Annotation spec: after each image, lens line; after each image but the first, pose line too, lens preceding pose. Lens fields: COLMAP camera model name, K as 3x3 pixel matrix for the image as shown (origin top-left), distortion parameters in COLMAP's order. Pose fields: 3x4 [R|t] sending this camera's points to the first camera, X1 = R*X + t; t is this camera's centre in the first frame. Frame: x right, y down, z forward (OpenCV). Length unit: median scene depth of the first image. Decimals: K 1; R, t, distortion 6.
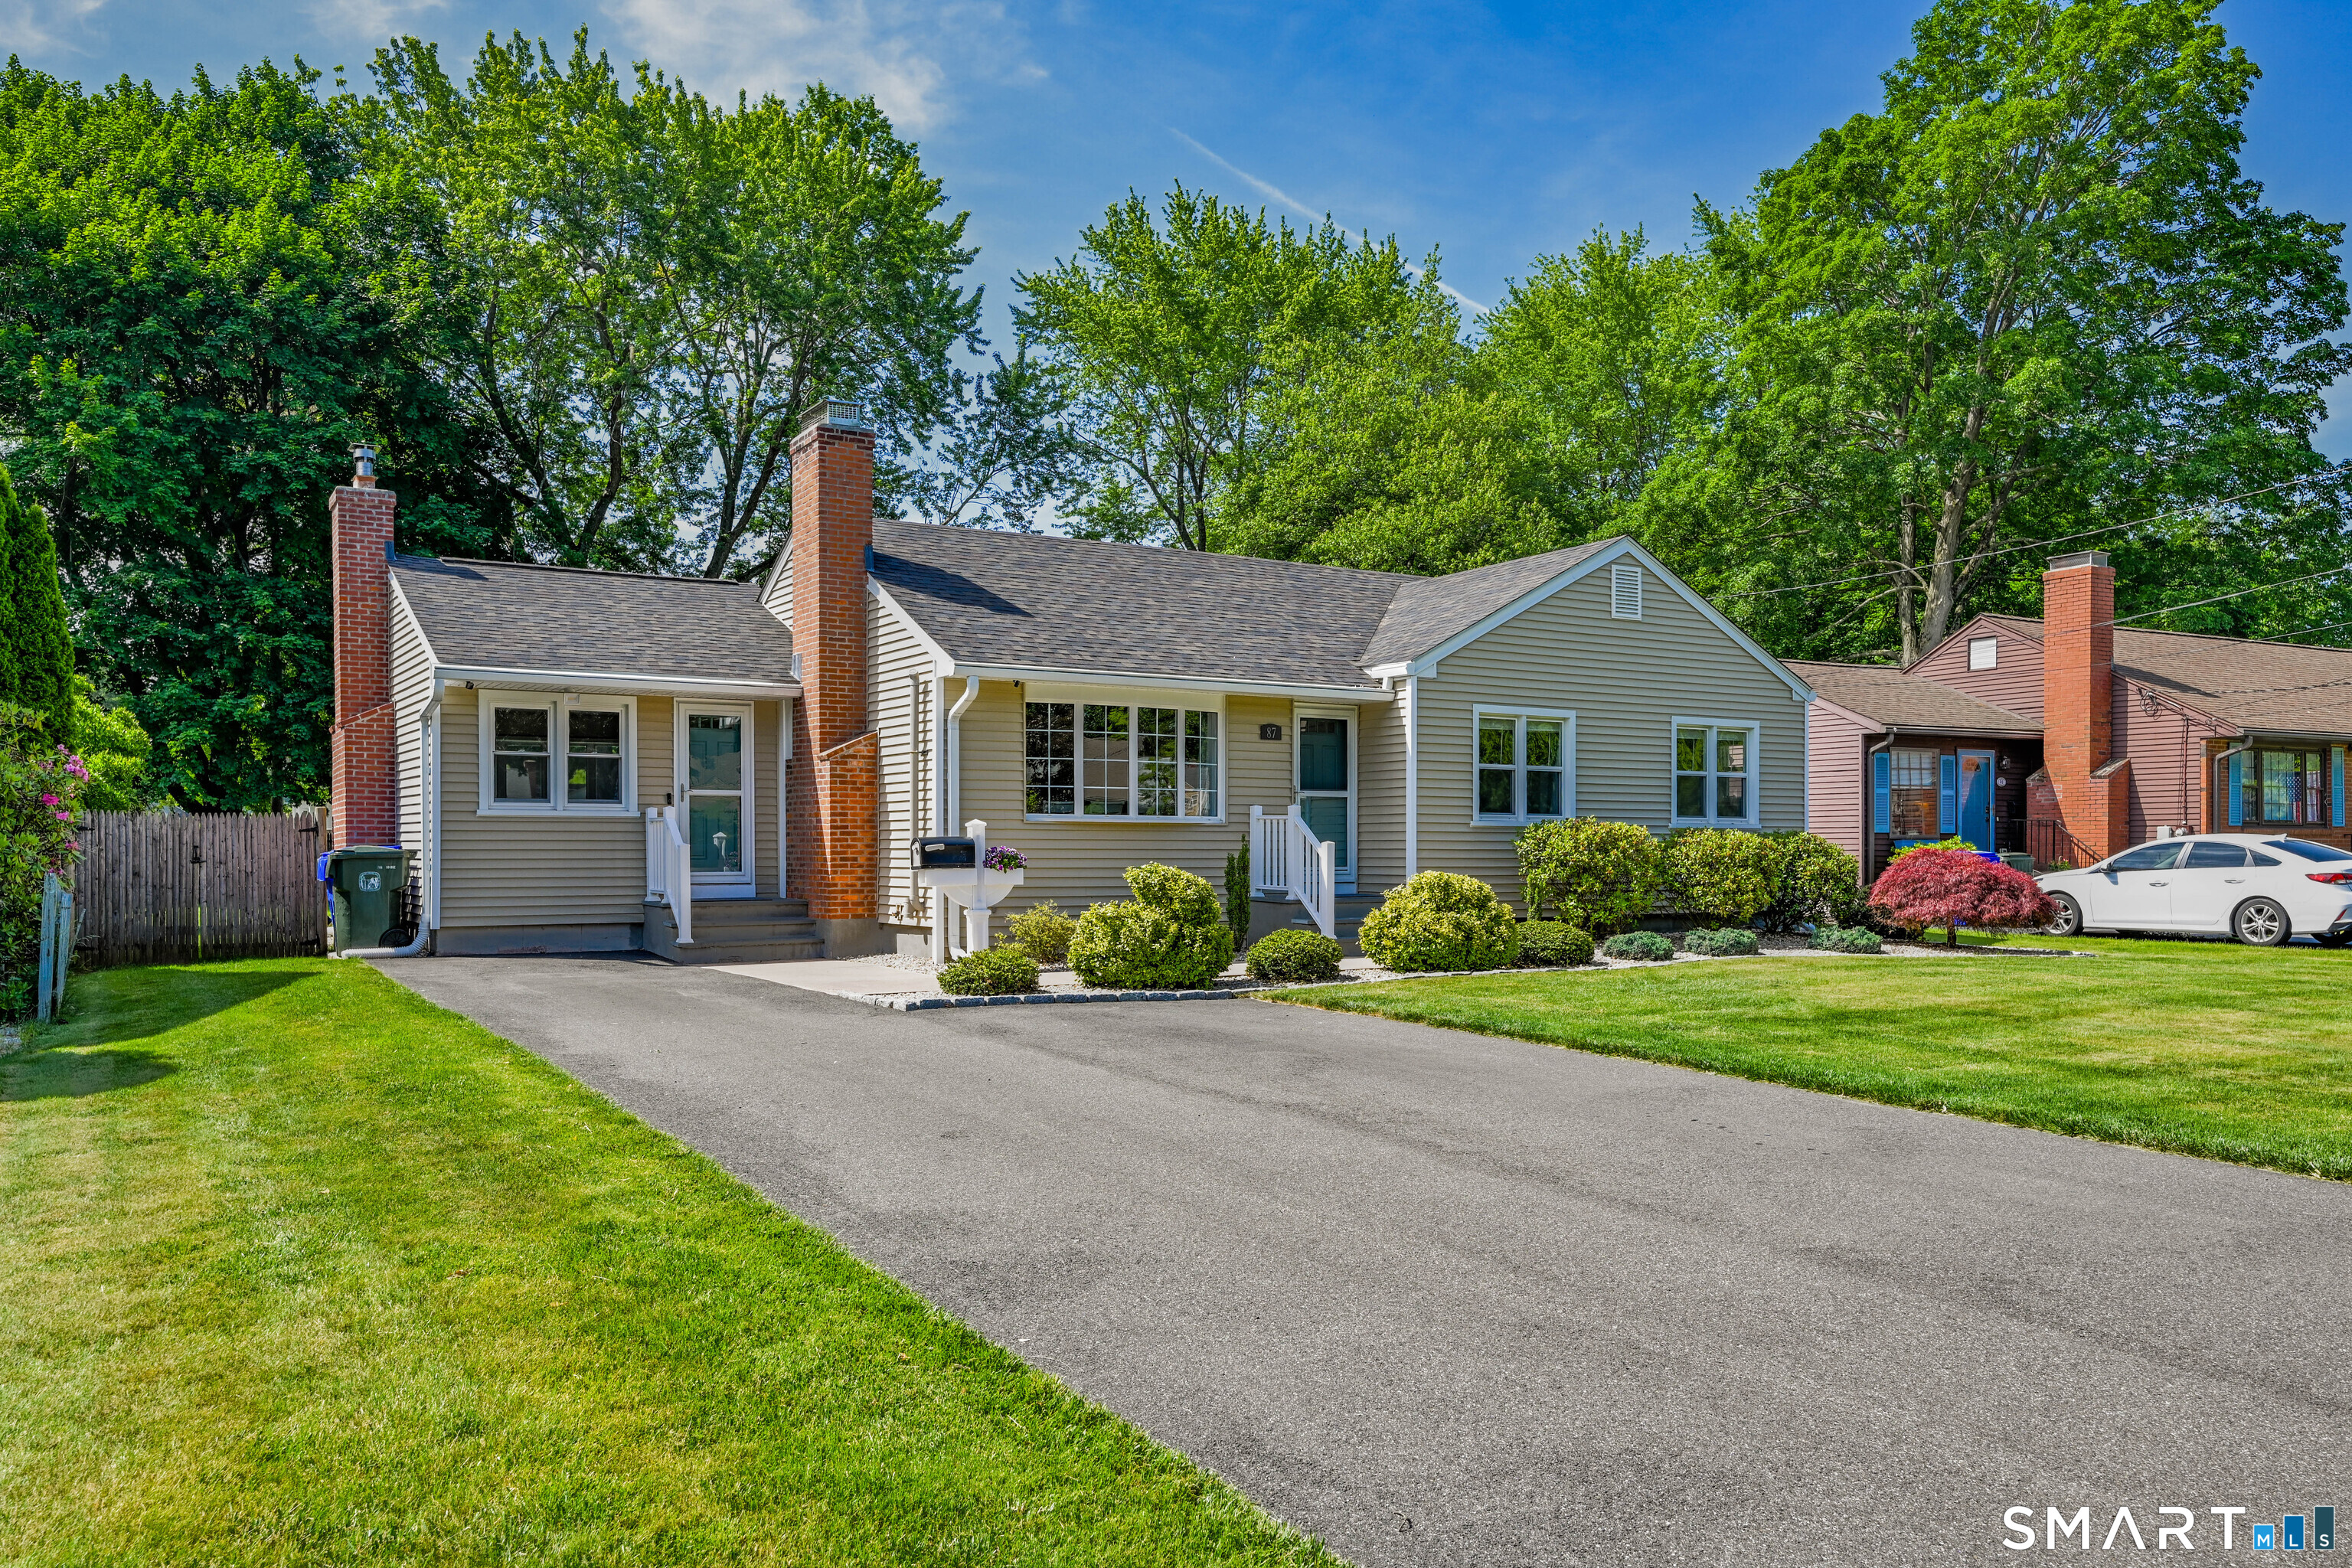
lens RADIAL K [[1747.8, 0, 1195.0], [0, 1747.8, 860.9], [0, 0, 1]] dist [0.005567, -0.000038]
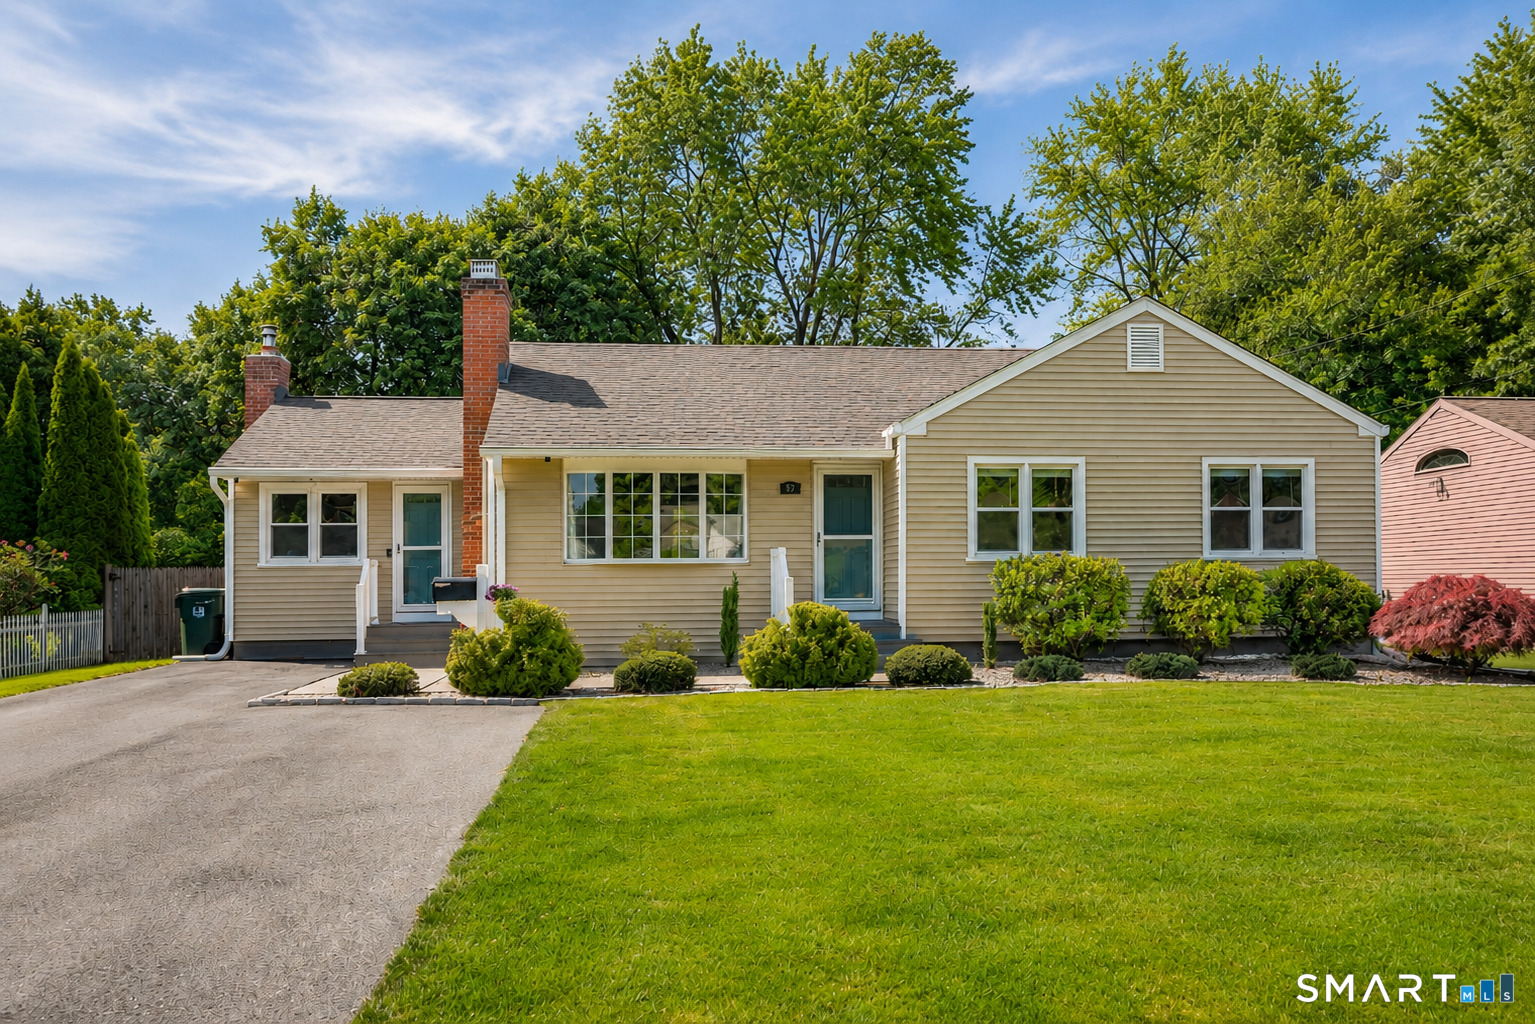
lens RADIAL K [[1281.0, 0, 764.2], [0, 1281.0, 568.3], [0, 0, 1]] dist [0.001868, -0.002495]
pose [[0.902956, -0.016553, -0.429415, 0.408876], [0.006363, 0.999663, -0.025154, 0.004923], [0.429687, 0.019981, 0.902757, 0.184486]]
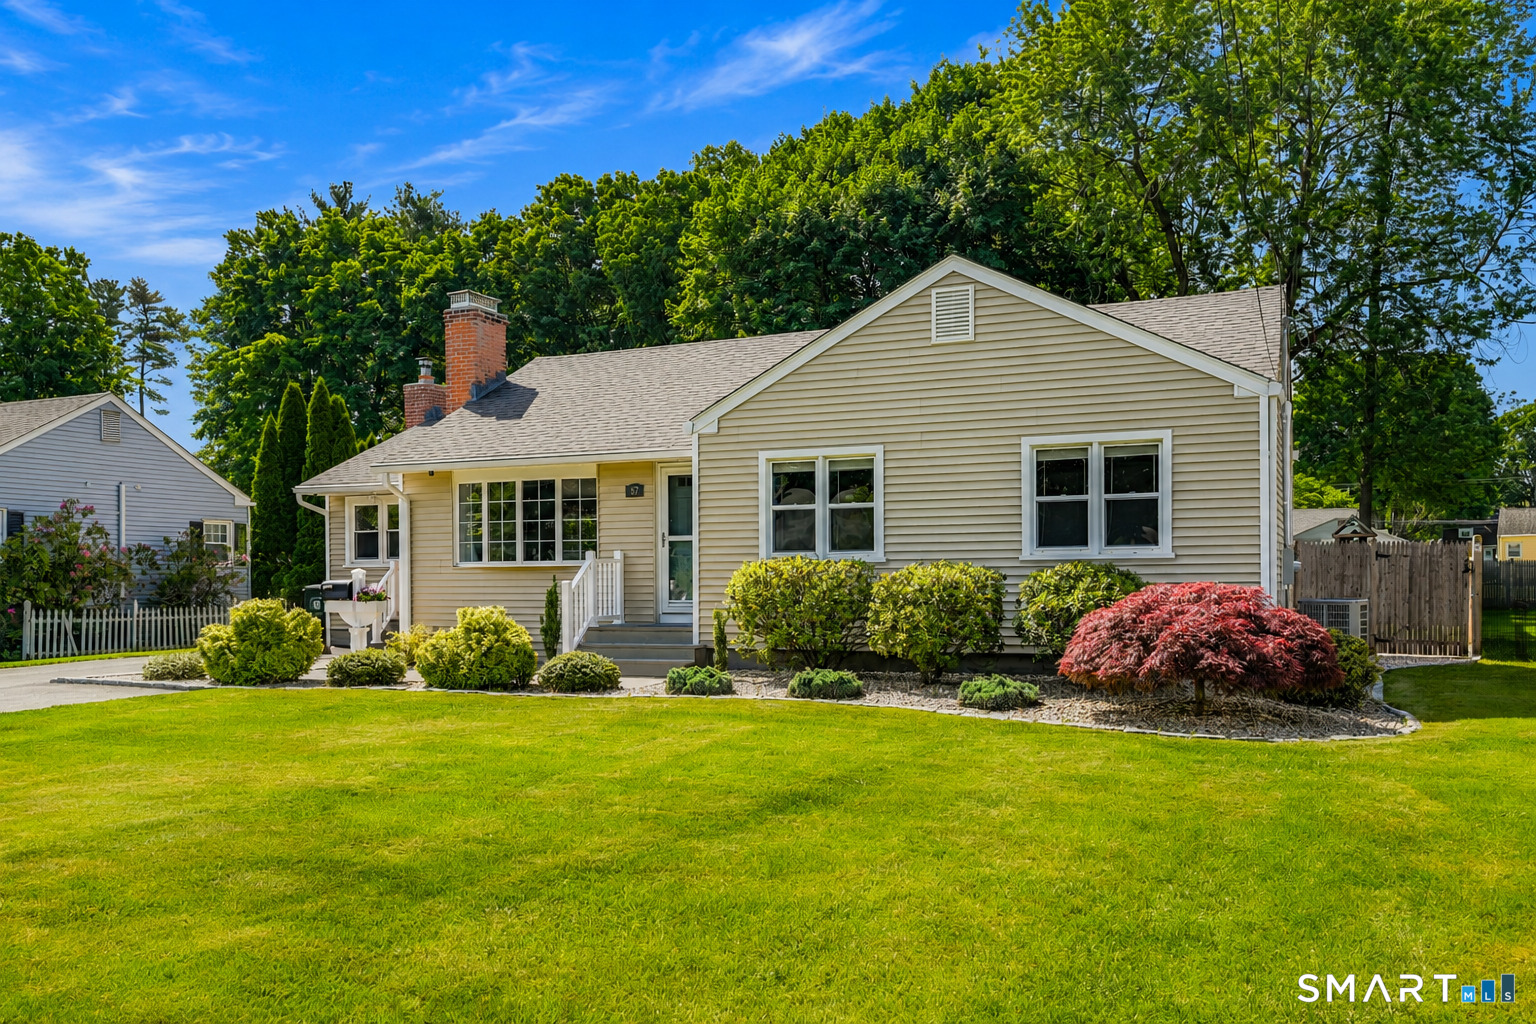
lens RADIAL K [[1348.1, 0, 708.7], [0, 1348.1, 583.2], [0, 0, 1]] dist [0.018066, 0.003822]
pose [[0.523742, -0.002291, -0.851874, 0.872272], [0.001850, 0.999997, -0.001552, -0.006958], [0.851875, -0.000763, 0.523744, 0.547438]]
